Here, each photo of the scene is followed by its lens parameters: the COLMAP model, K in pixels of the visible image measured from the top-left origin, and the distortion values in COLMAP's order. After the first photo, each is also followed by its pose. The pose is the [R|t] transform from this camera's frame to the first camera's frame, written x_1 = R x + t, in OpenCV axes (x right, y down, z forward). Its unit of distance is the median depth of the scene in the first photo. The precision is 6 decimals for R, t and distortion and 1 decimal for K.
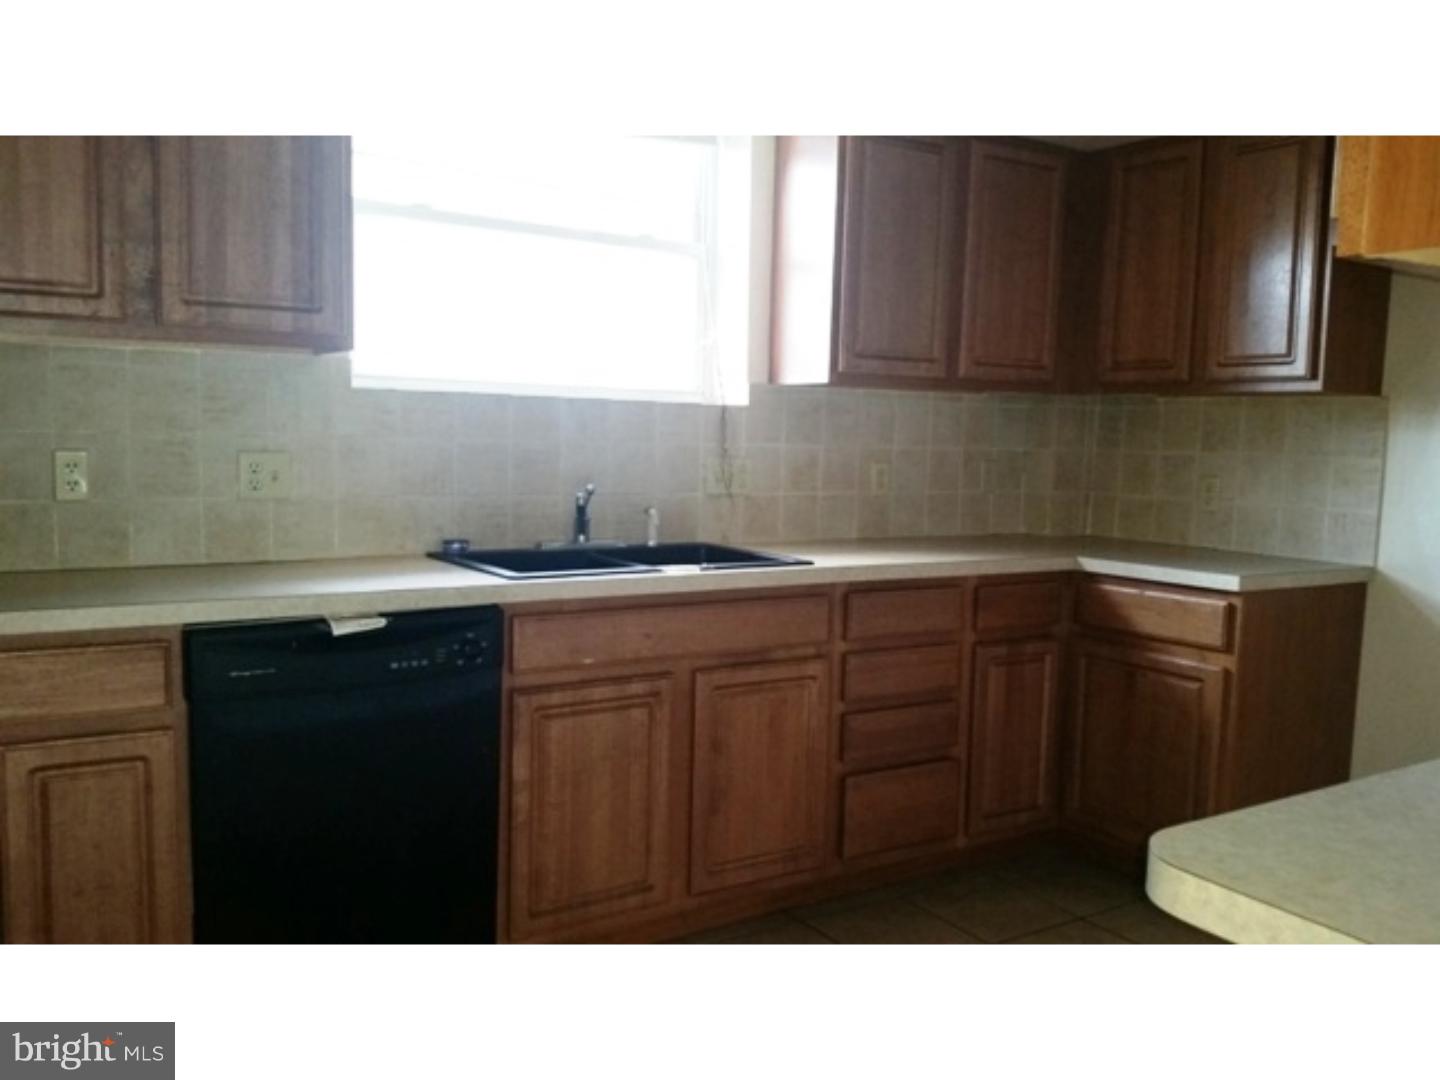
lens RADIAL K [[1194.5, 0, 720.0], [0, 1194.5, 540.0], [0, 0, 1]] dist [0.133801, -0.337309]
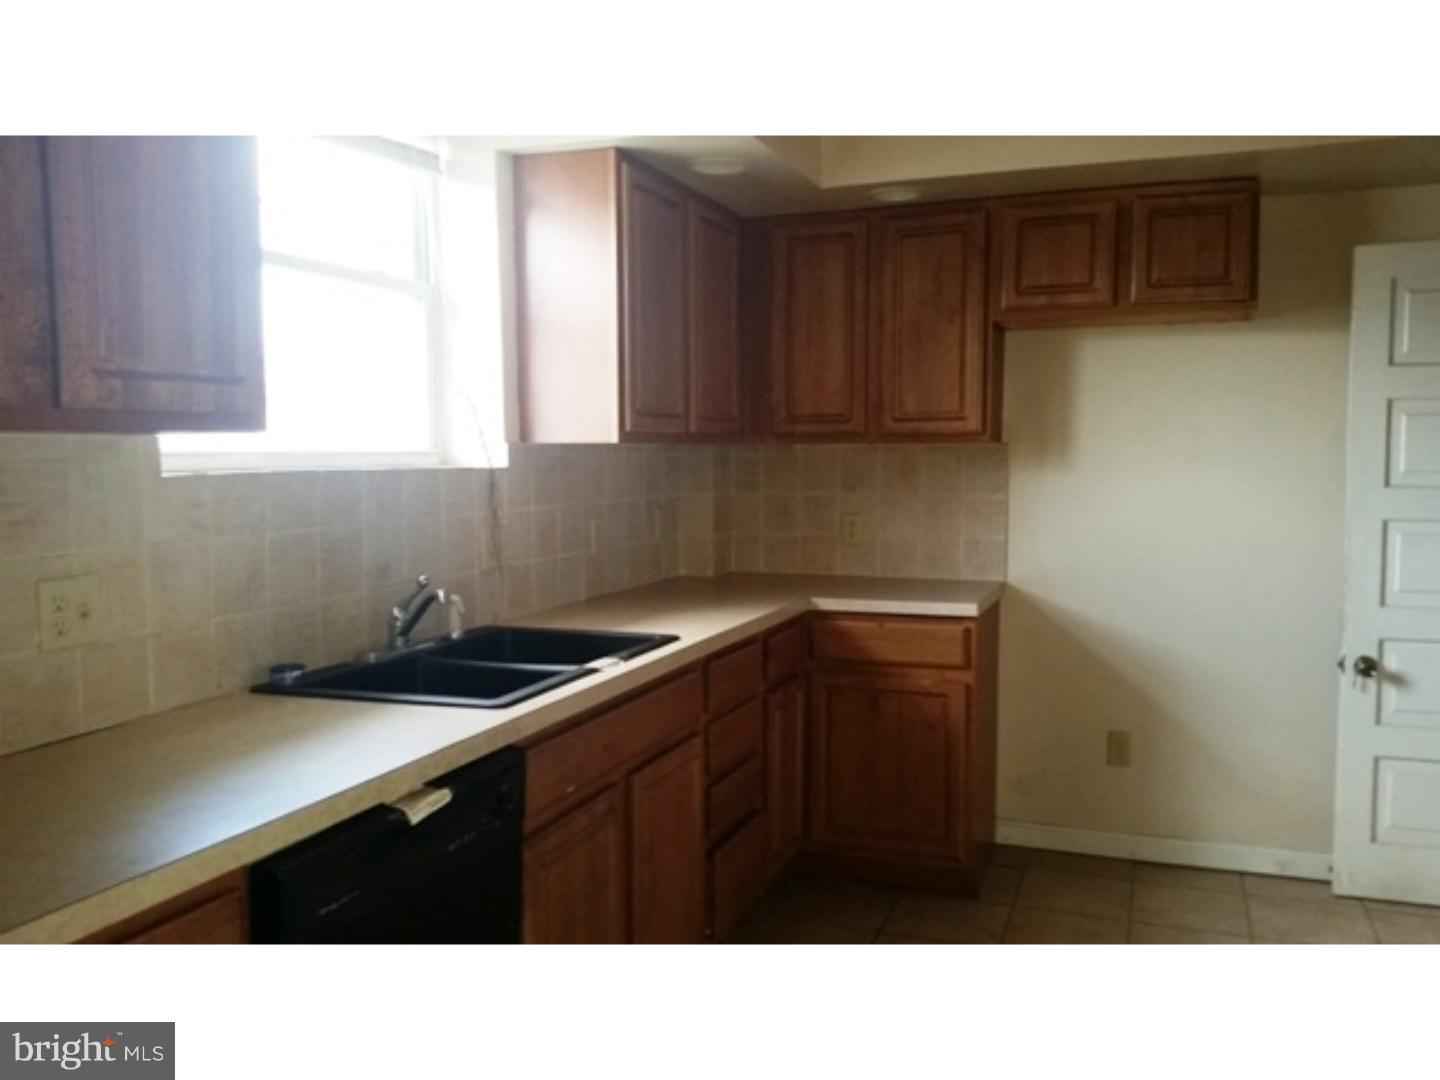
lens RADIAL K [[1194.5, 0, 720.0], [0, 1194.5, 540.0], [0, 0, 1]] dist [0.133801, -0.337309]
pose [[0.790514, -0.074781, 0.607862, -0.429411], [0.078032, 0.996727, 0.021141, -0.068882], [-0.607453, 0.030721, 0.793761, 0.202699]]
